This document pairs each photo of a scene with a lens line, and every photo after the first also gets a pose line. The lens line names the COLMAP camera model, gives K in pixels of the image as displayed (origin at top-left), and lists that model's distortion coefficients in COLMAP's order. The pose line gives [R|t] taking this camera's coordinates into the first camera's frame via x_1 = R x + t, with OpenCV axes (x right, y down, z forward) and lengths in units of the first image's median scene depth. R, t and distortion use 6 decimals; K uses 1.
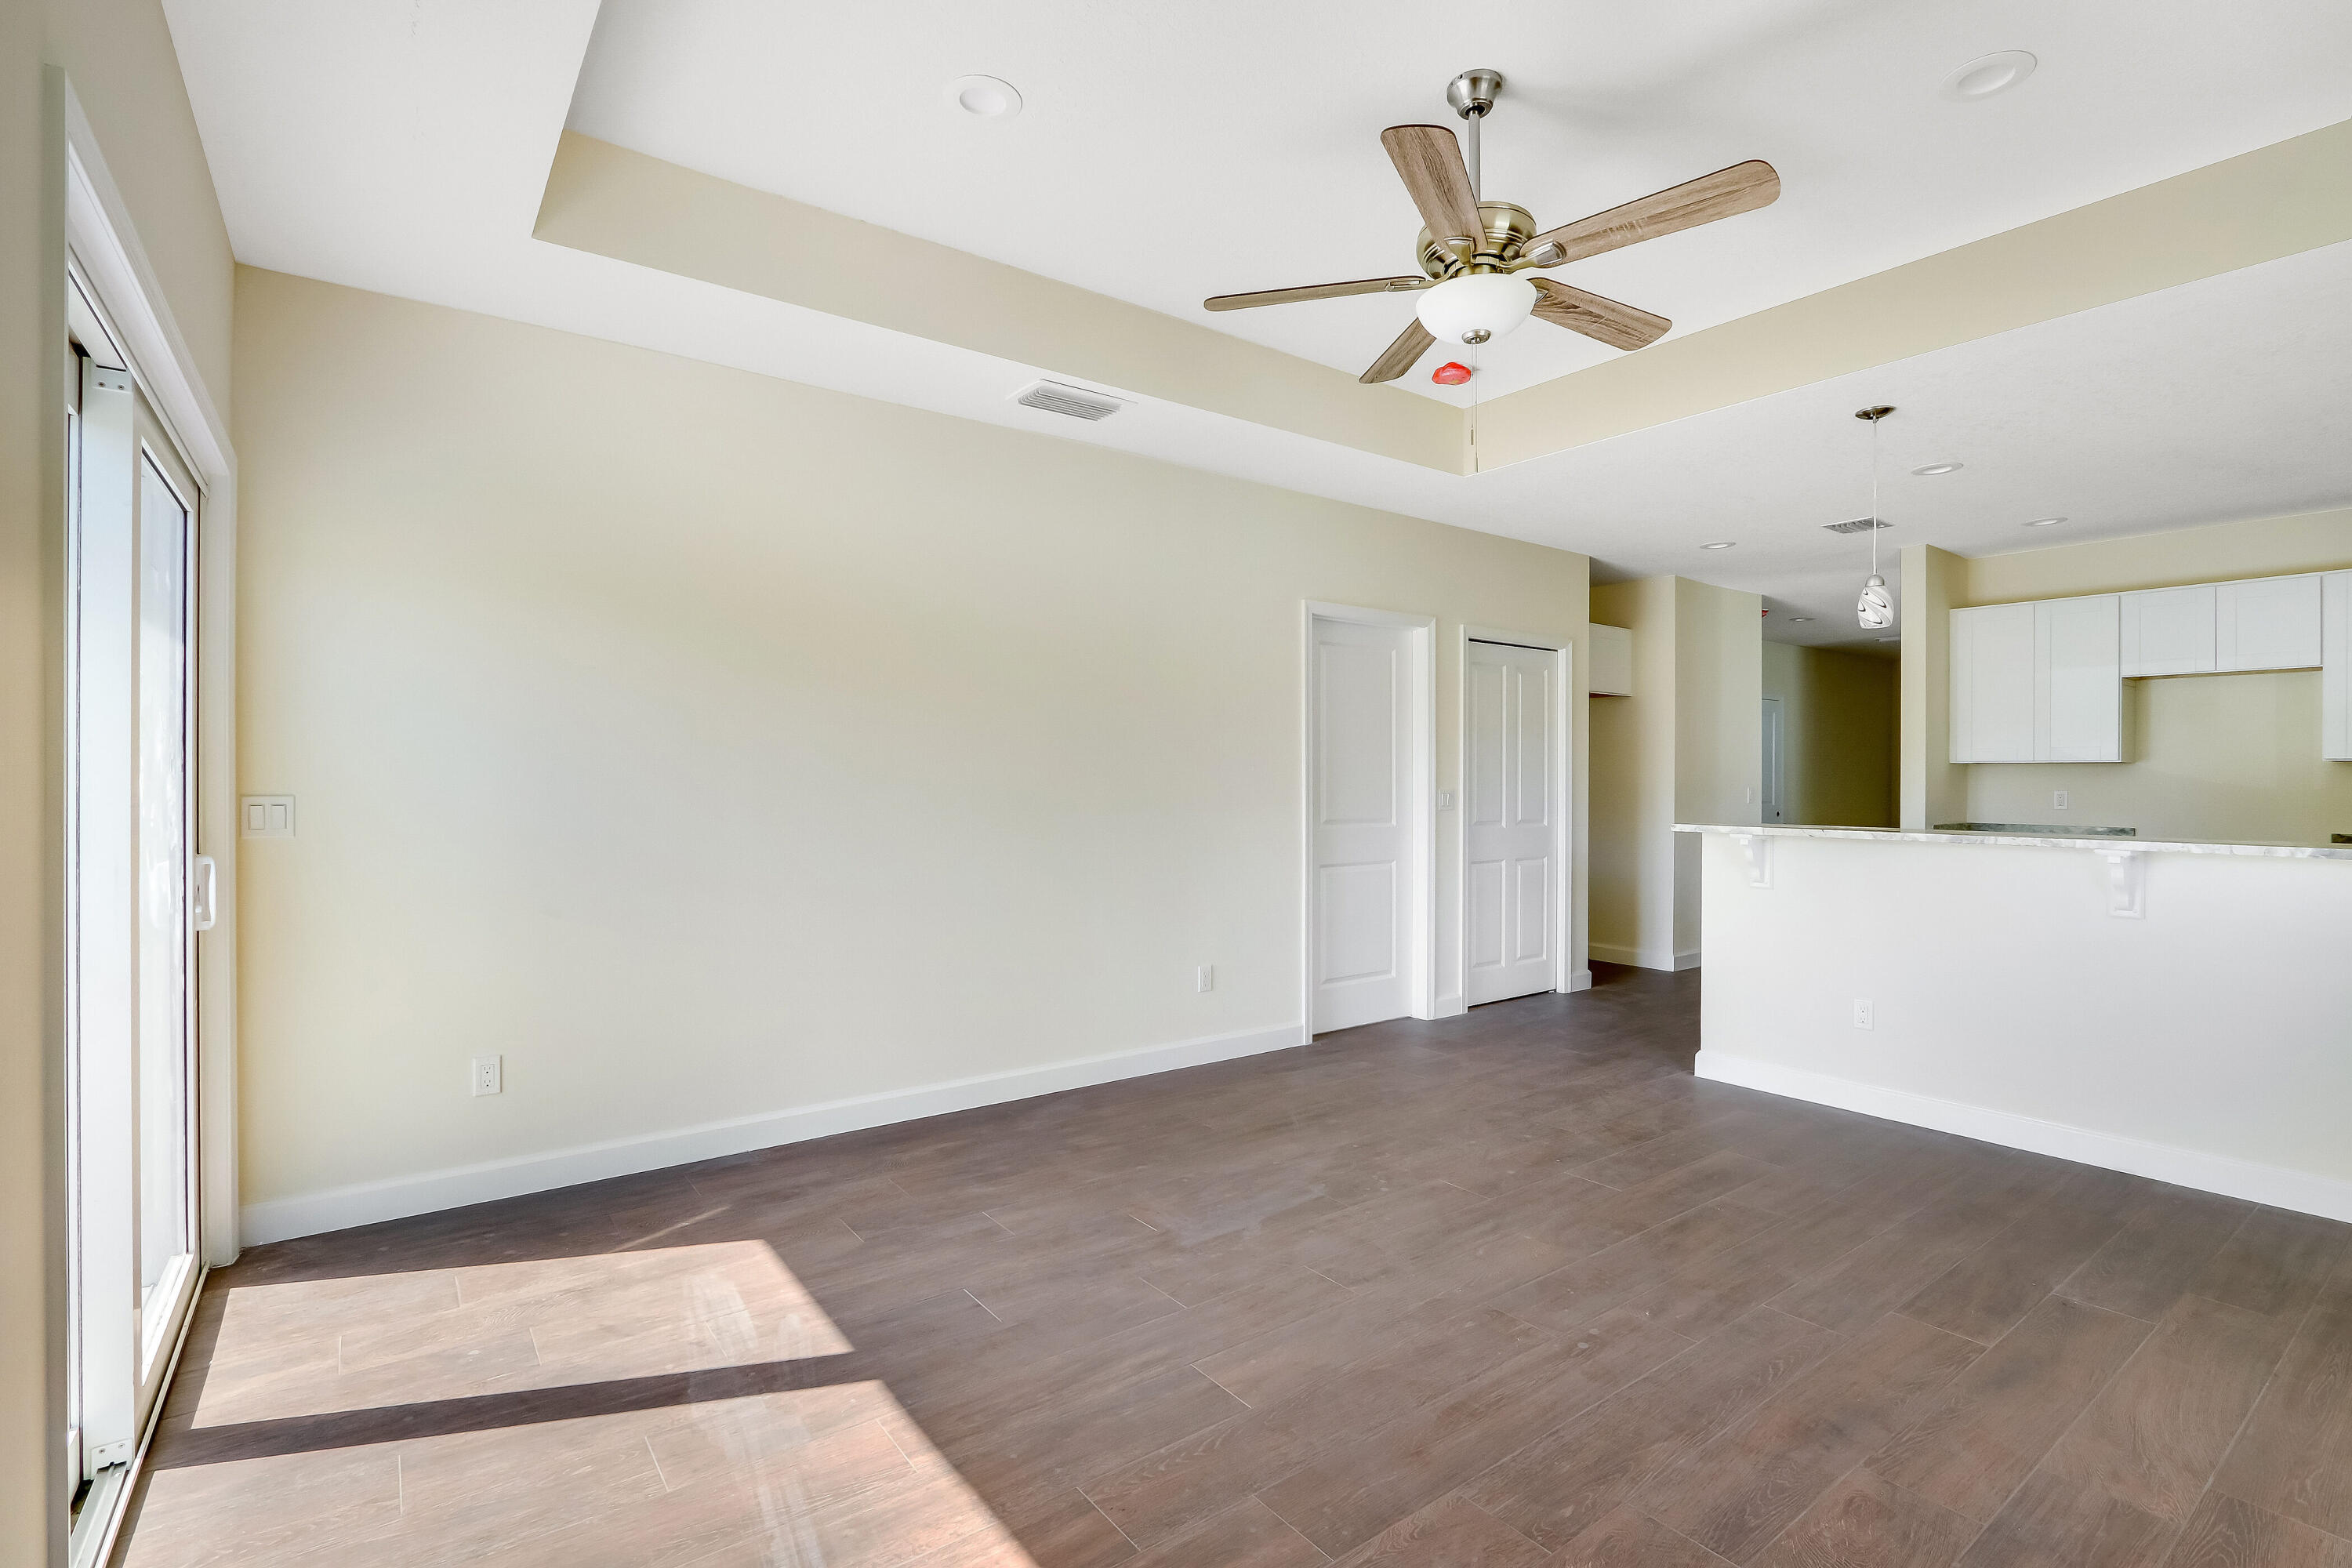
lens RADIAL K [[1076.8, 0, 1176.0], [0, 1076.8, 784.0], [0, 0, 1]] dist [-0.021816, 0.000104]
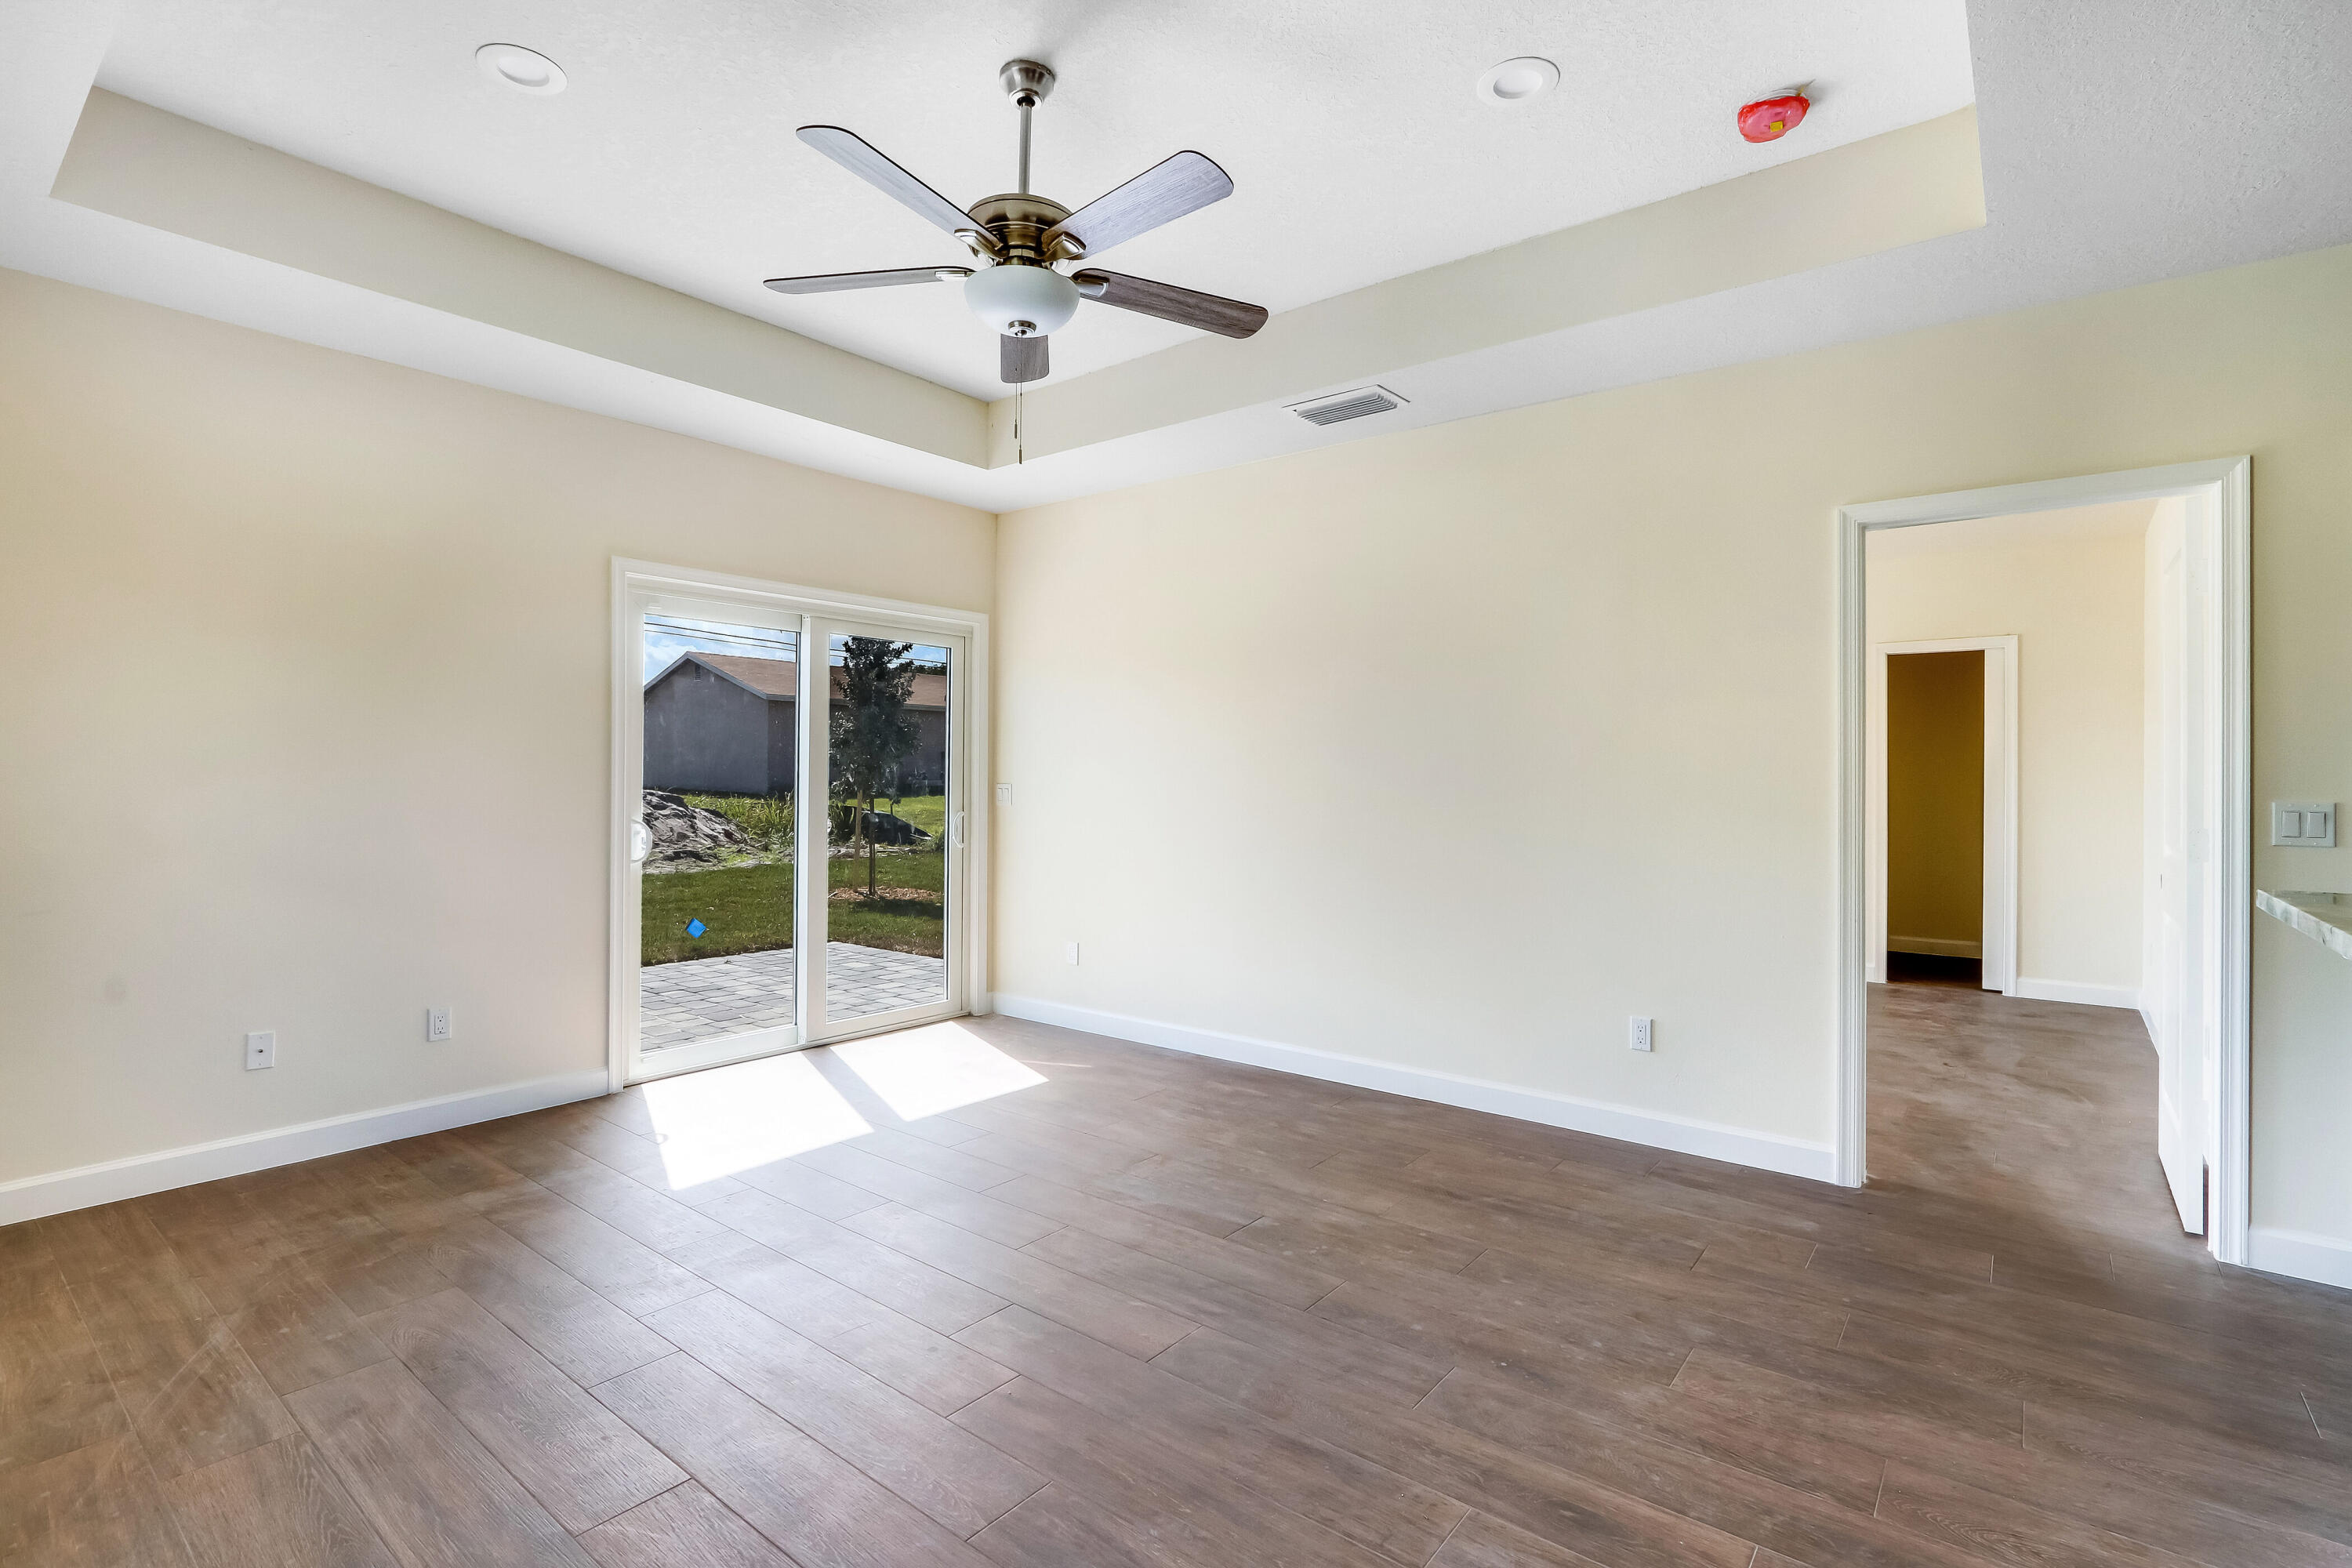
lens RADIAL K [[1086.4, 0, 1188.6], [0, 1086.4, 777.3], [0, 0, 1]] dist [-0.017102, 0.000502]
pose [[0.268949, -0.000361, -0.963154, 0.954659], [-0.010866, 0.999935, -0.003409, 0.000669], [0.963093, 0.011383, 0.268927, 0.649081]]
